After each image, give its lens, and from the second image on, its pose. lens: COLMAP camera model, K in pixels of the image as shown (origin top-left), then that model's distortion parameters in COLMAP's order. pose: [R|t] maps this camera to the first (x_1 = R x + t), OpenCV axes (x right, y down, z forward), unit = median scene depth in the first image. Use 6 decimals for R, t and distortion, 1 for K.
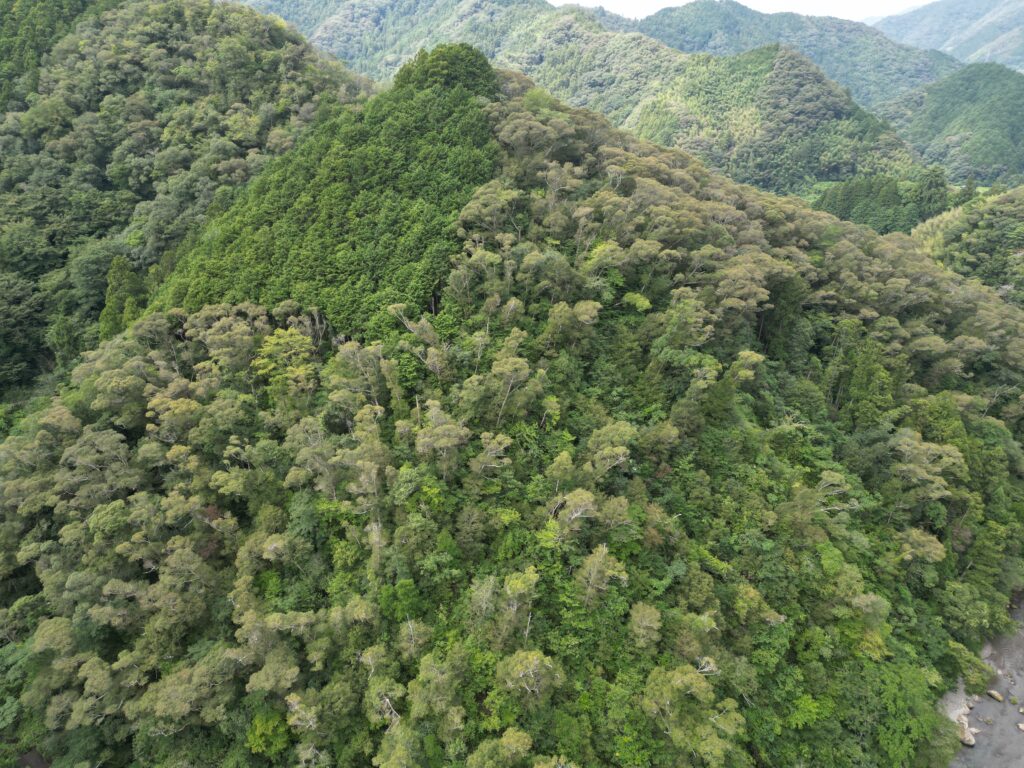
lens RADIAL K [[710.6, 0, 512.0], [0, 710.6, 384.0], [0, 0, 1]] dist [0.004403, -0.003576]
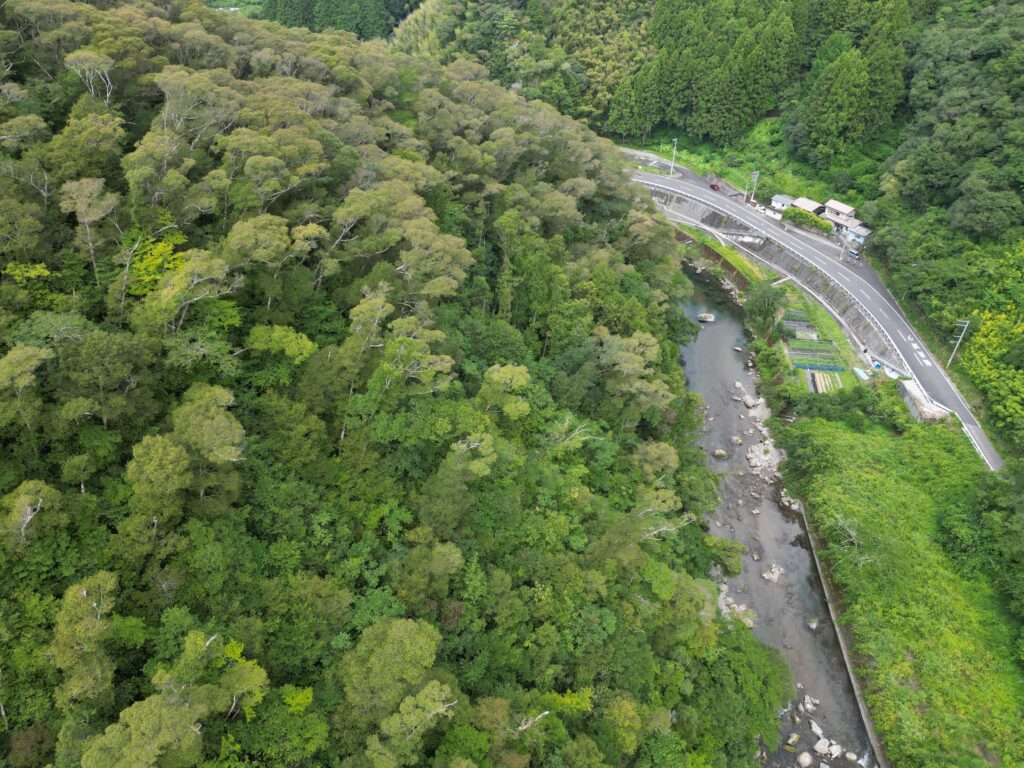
lens RADIAL K [[710.6, 0, 512.0], [0, 710.6, 384.0], [0, 0, 1]] dist [0.004403, -0.003576]
pose [[0.720406, -0.421749, 0.550584, 0.002518], [0.265421, 0.901078, 0.342942, -0.102606], [-0.640756, -0.100921, 0.761083, 0.239308]]
